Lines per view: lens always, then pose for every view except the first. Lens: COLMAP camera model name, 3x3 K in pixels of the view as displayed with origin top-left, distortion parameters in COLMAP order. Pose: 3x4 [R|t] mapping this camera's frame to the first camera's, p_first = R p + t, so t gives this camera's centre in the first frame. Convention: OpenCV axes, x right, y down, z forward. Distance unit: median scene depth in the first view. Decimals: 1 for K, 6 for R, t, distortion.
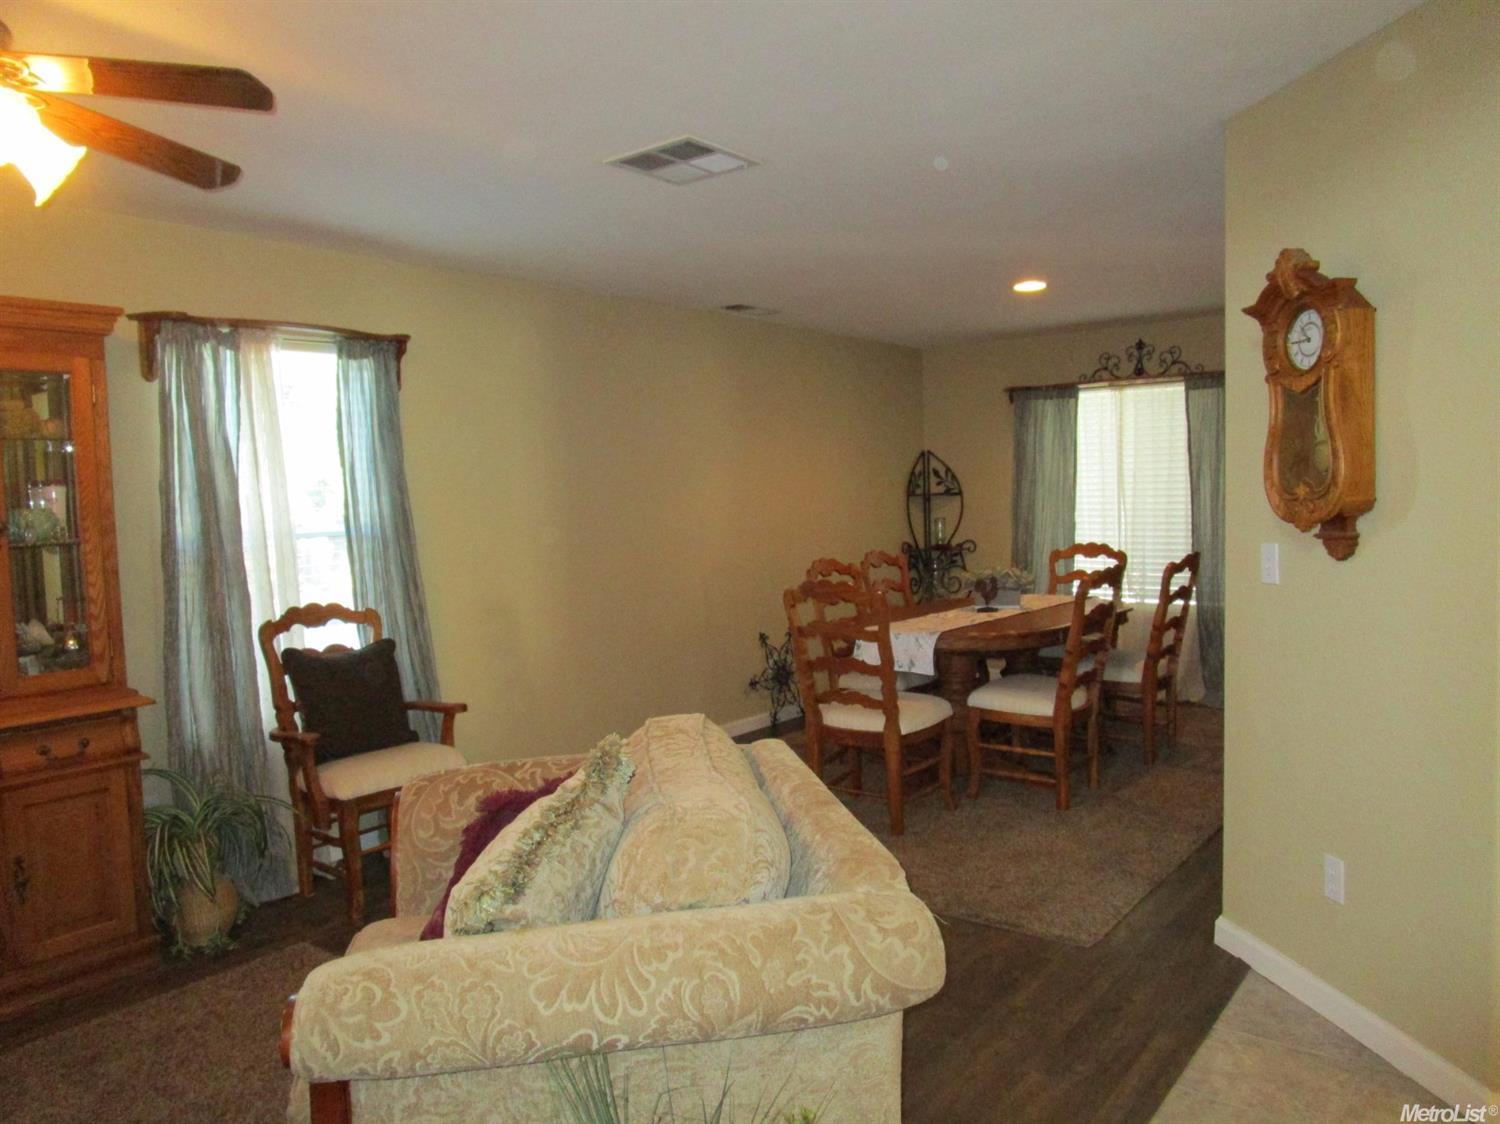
lens RADIAL K [[1069.8, 0, 752.3], [0, 1069.8, 569.9], [0, 0, 1]] dist [-0.033824, 0.007168]
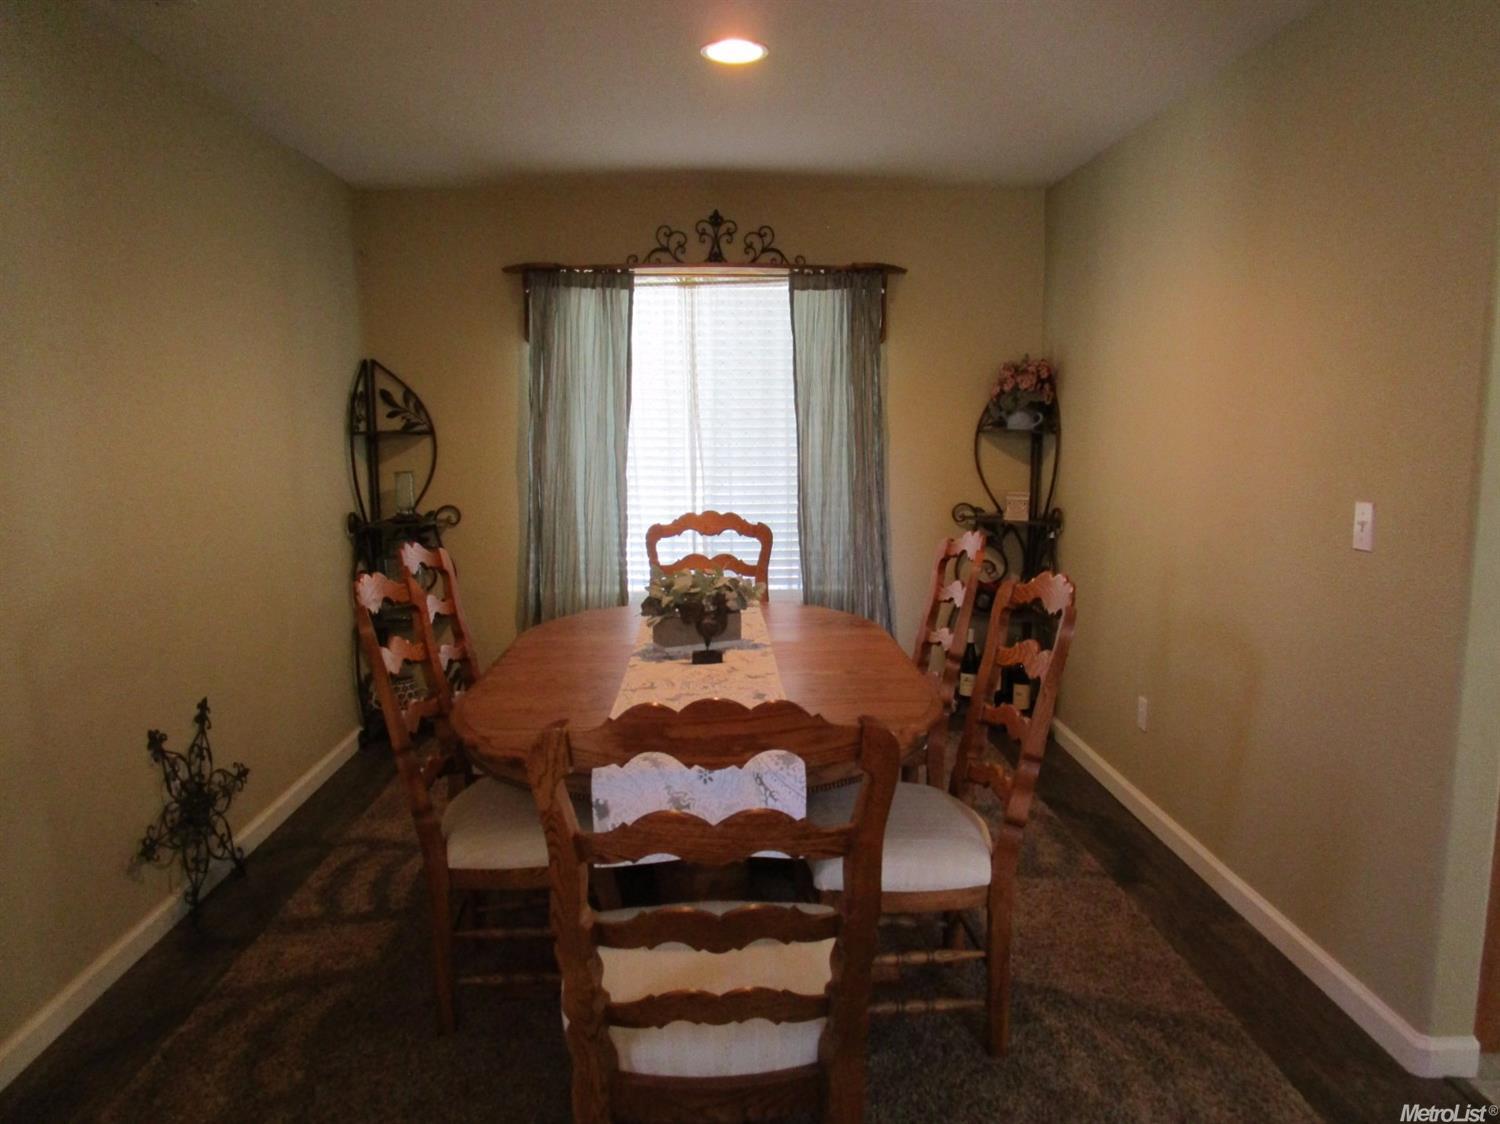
lens RADIAL K [[1069.8, 0, 745.1], [0, 1069.8, 564.6], [0, 0, 1]] dist [-0.033824, 0.007168]
pose [[0.764618, -0.062403, 0.641456, -0.132528], [0.029569, 0.997650, 0.061808, -0.052155], [-0.643805, -0.028293, 0.764666, 0.775708]]
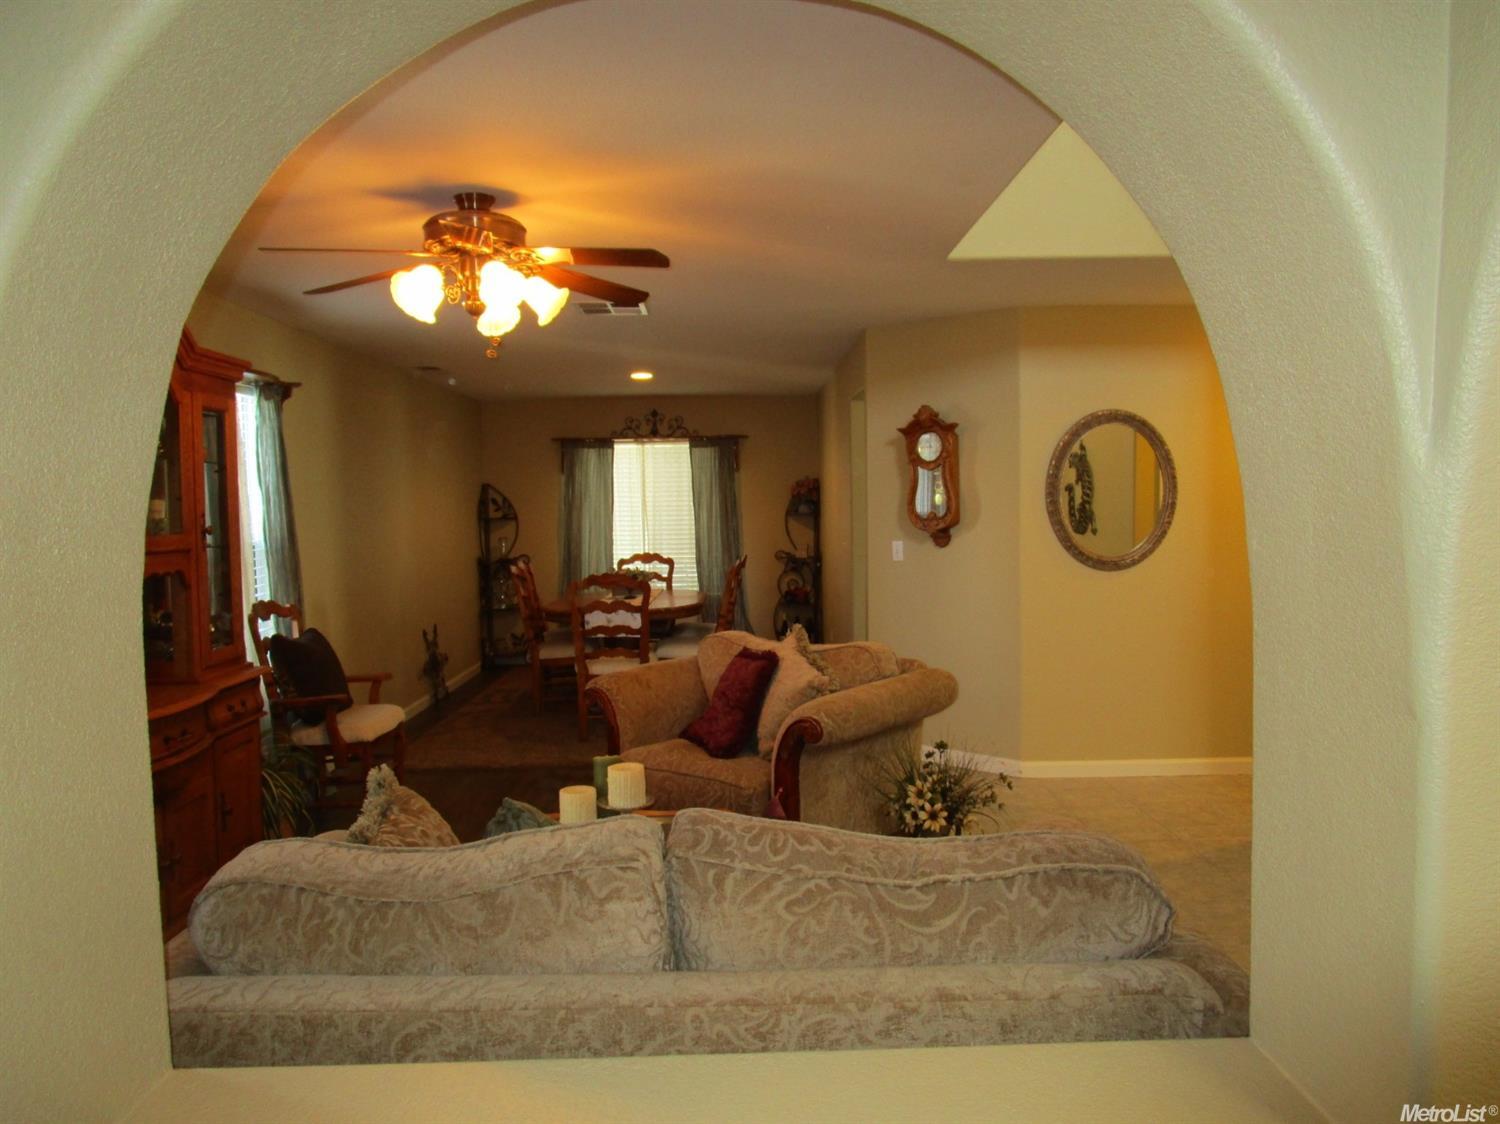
lens RADIAL K [[1069.8, 0, 753.0], [0, 1069.8, 572.2], [0, 0, 1]] dist [-0.033824, 0.007168]
pose [[0.775307, -0.025400, 0.631074, -0.745233], [0.040736, 0.999122, -0.009832, 0.032019], [-0.630270, 0.033330, 0.775661, -0.303569]]
